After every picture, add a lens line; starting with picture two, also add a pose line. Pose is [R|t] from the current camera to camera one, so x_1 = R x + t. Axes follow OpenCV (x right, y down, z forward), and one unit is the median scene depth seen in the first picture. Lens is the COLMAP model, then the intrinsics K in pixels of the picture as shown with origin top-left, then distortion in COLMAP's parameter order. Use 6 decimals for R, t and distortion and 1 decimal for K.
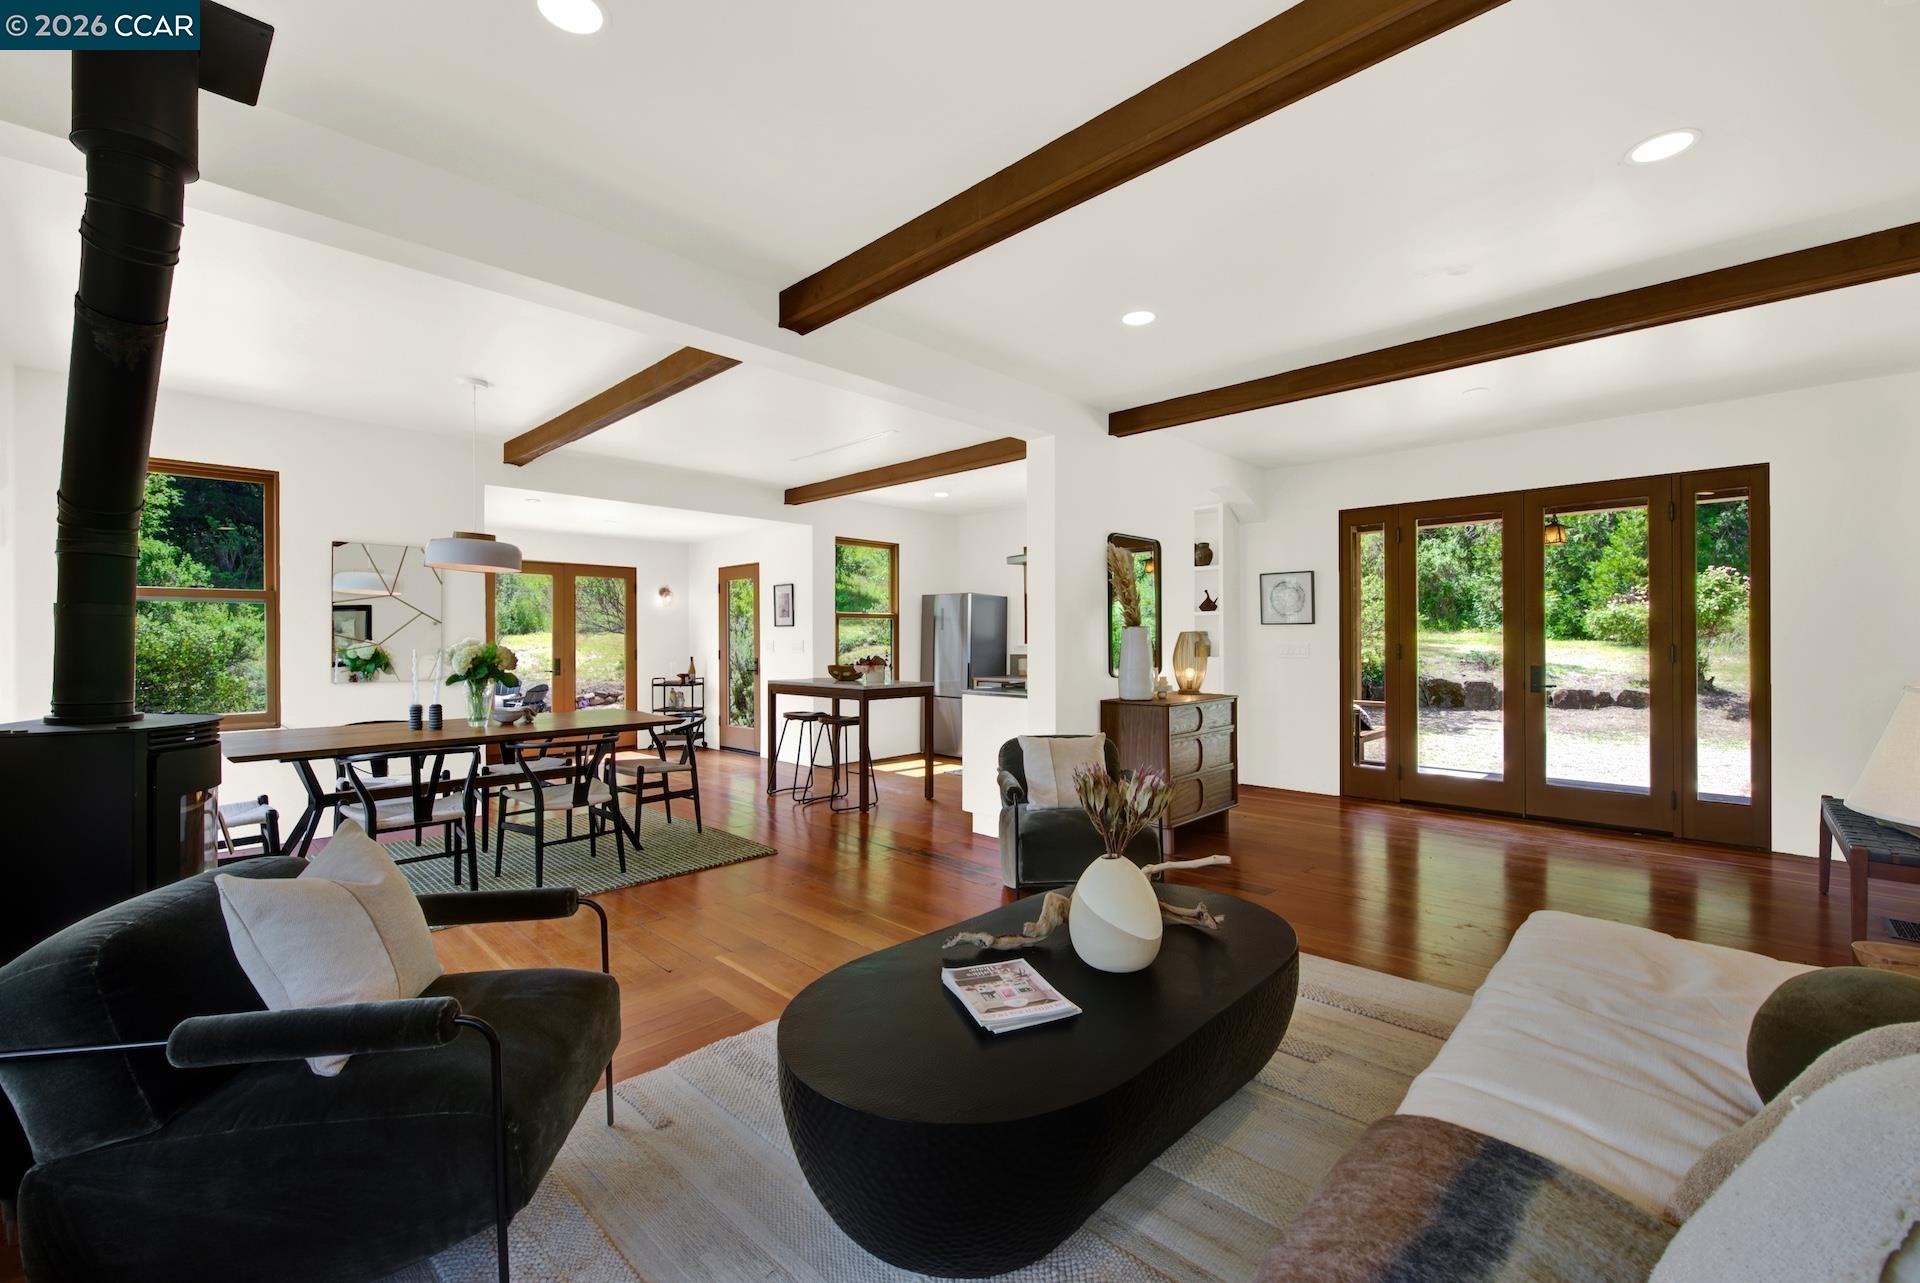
lens RADIAL K [[791.4, 0, 957.9], [0, 791.4, 638.8], [0, 0, 1]] dist [-0.010743, -0.000044]
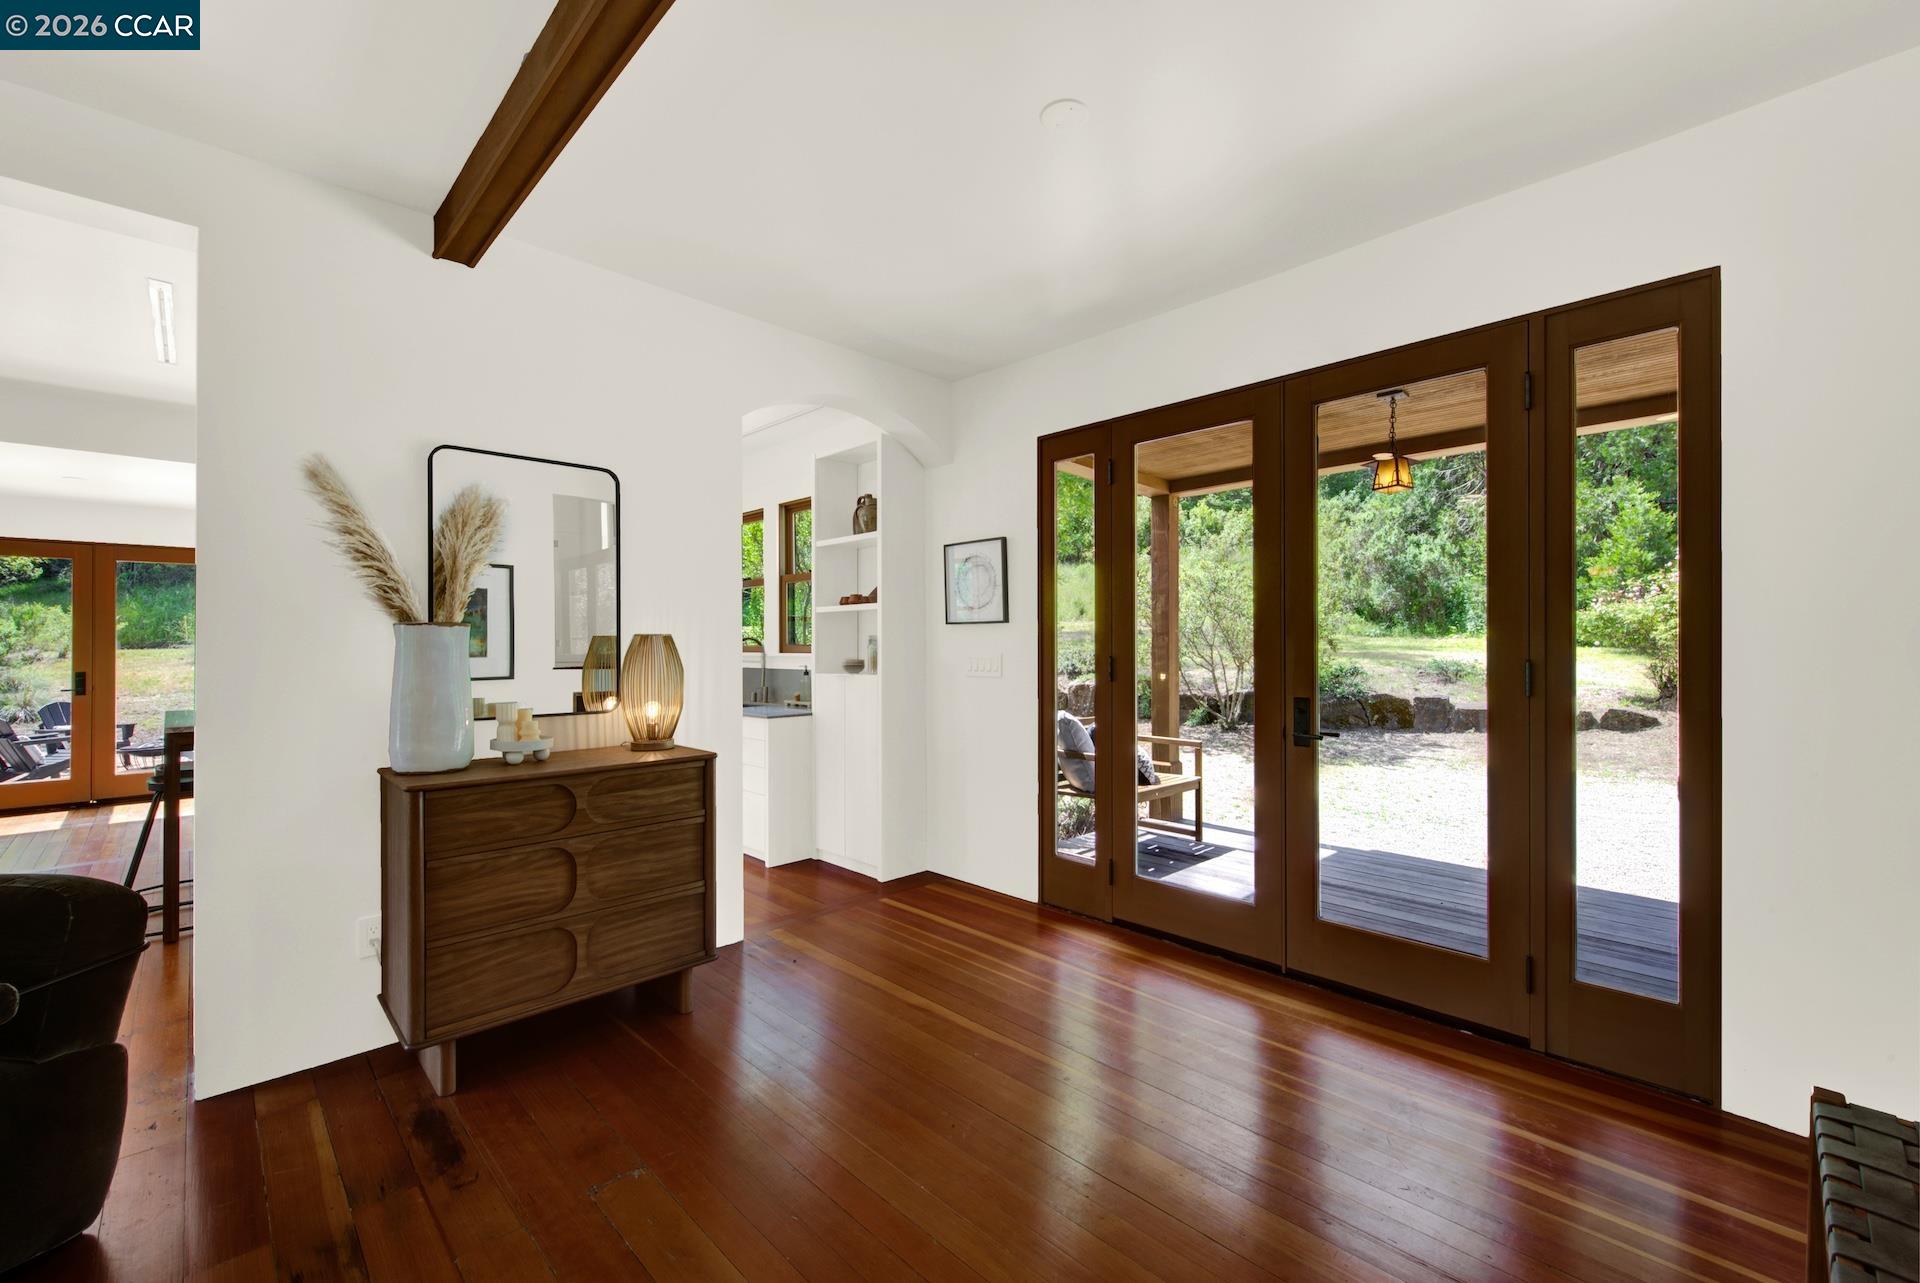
lens RADIAL K [[791.4, 0, 962.2], [0, 791.4, 645.6], [0, 0, 1]] dist [-0.010743, -0.000044]
pose [[0.999757, 0.001485, -0.021983, 0.377583], [-0.001433, 0.999996, 0.002382, -0.001950], [0.021987, -0.002350, 0.999756, 0.332272]]
